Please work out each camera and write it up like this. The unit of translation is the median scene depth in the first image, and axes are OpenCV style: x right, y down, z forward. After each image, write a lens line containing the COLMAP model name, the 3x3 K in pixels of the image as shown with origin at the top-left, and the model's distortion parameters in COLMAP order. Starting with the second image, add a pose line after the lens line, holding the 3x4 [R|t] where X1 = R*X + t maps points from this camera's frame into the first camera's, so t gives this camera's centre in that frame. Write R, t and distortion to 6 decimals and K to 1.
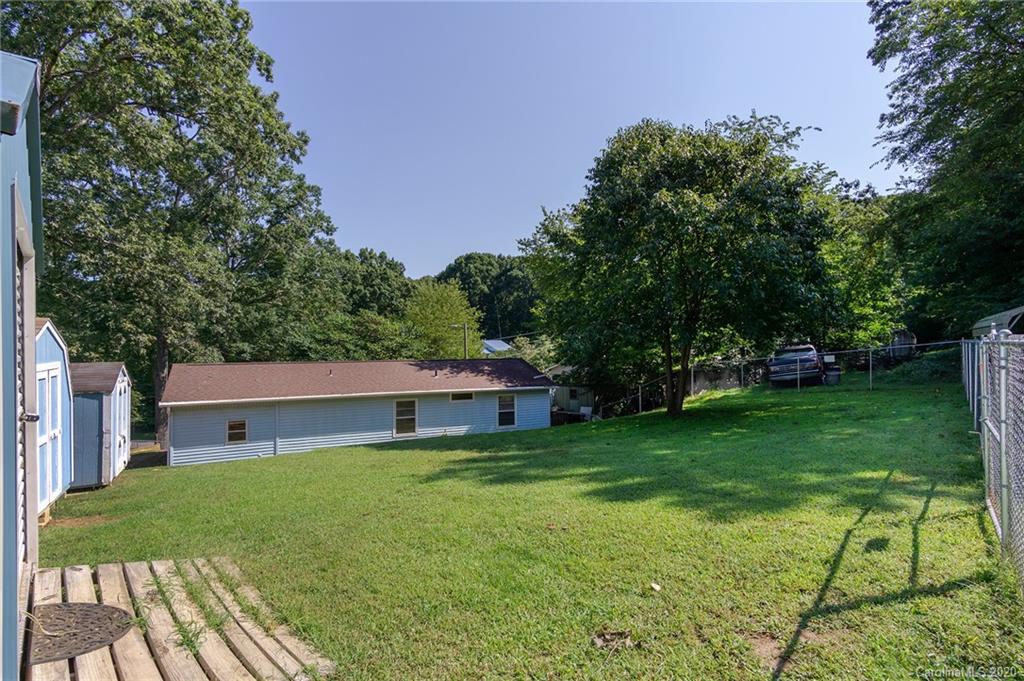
lens RADIAL K [[554.6, 0, 510.1], [0, 554.6, 337.4], [0, 0, 1]] dist [0.004602, 0.004822]
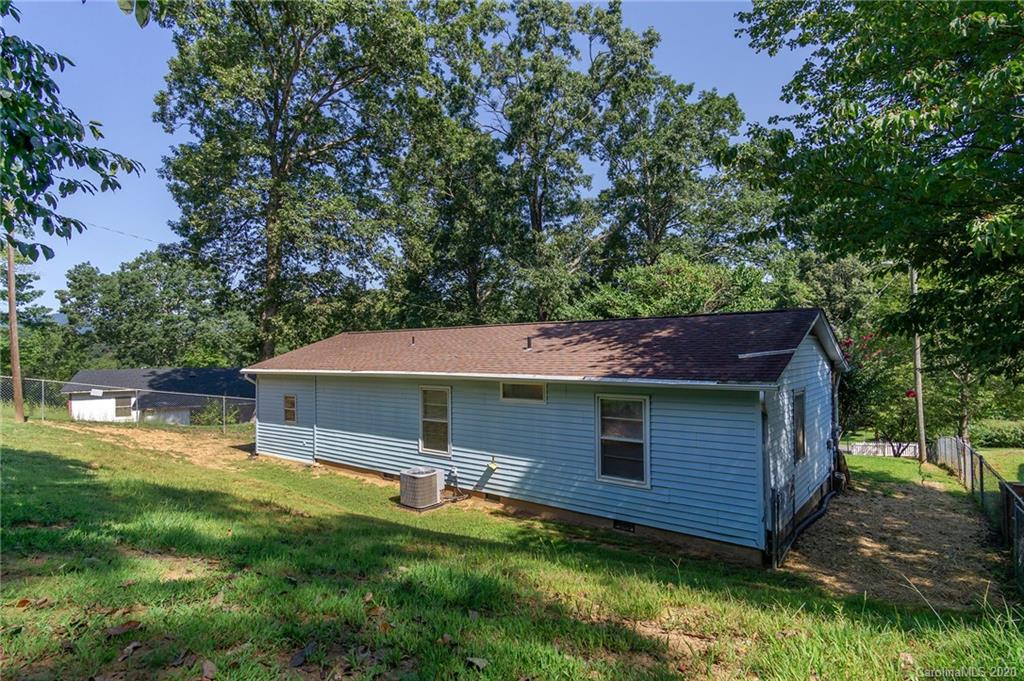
lens RADIAL K [[554.6, 0, 502.5], [0, 554.6, 346.6], [0, 0, 1]] dist [0.004602, 0.004822]
pose [[0.419137, -0.012731, -0.907834, 0.314899], [0.010965, 0.999900, -0.008959, 0.072714], [0.907857, -0.006199, 0.419235, 0.779885]]
